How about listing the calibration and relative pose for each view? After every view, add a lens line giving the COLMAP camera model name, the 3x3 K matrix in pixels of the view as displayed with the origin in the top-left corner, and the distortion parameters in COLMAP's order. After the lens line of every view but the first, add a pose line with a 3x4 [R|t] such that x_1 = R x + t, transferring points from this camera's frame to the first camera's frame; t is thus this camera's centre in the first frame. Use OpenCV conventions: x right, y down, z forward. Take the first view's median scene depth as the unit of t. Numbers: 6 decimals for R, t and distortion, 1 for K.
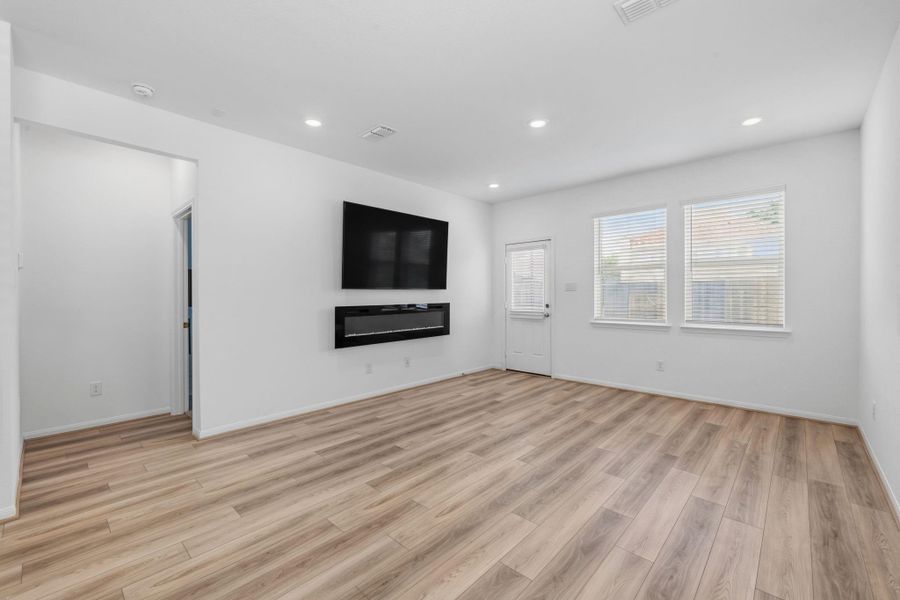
lens RADIAL K [[380.6, 0, 449.9], [0, 380.6, 290.3], [0, 0, 1]] dist [-0.000167, 0.000079]
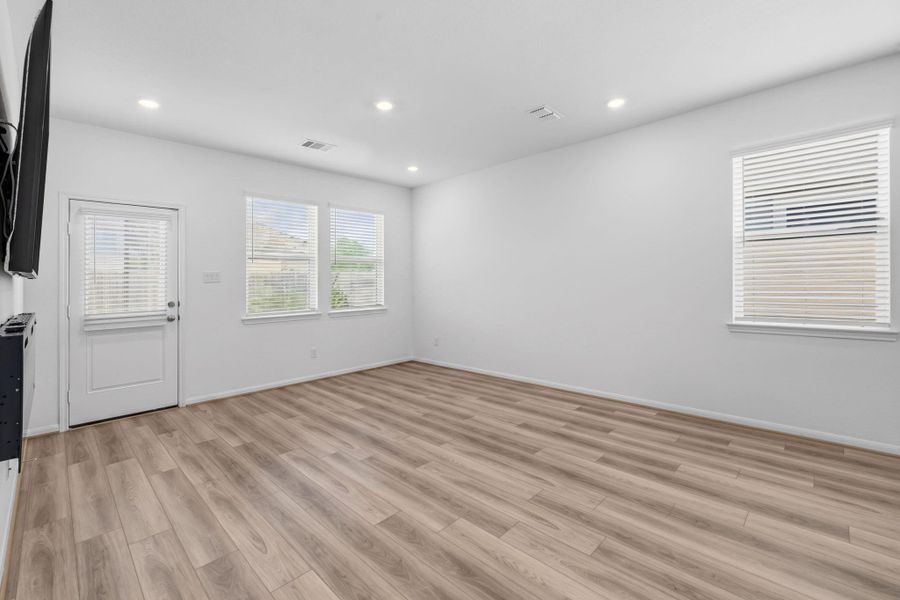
lens RADIAL K [[388.8, 0, 452.0], [0, 388.8, 282.4], [0, 0, 1]] dist [-0.001972, -0.000099]
pose [[0.022210, -0.001581, 0.999752, -0.652193], [0.009688, 0.999952, 0.001366, 0.006247], [-0.999706, 0.009655, 0.022224, 0.714148]]
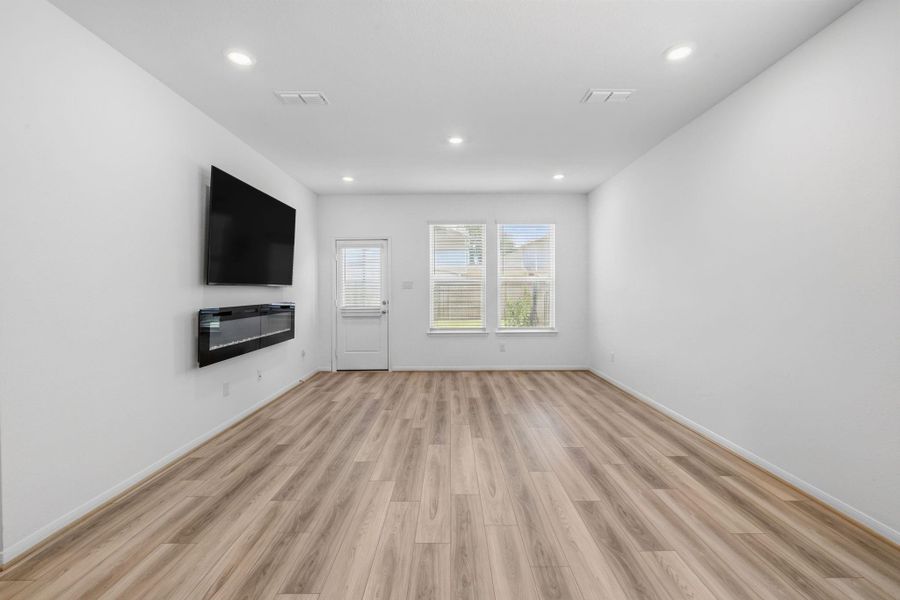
lens RADIAL K [[384.4, 0, 450.7], [0, 384.4, 286.0], [0, 0, 1]] dist [0.001780, 0.000136]
pose [[0.731400, 0.006885, 0.681914, -0.495289], [-0.002854, 0.999971, -0.007035, 0.002344], [-0.681943, 0.003199, 0.731398, 0.158393]]
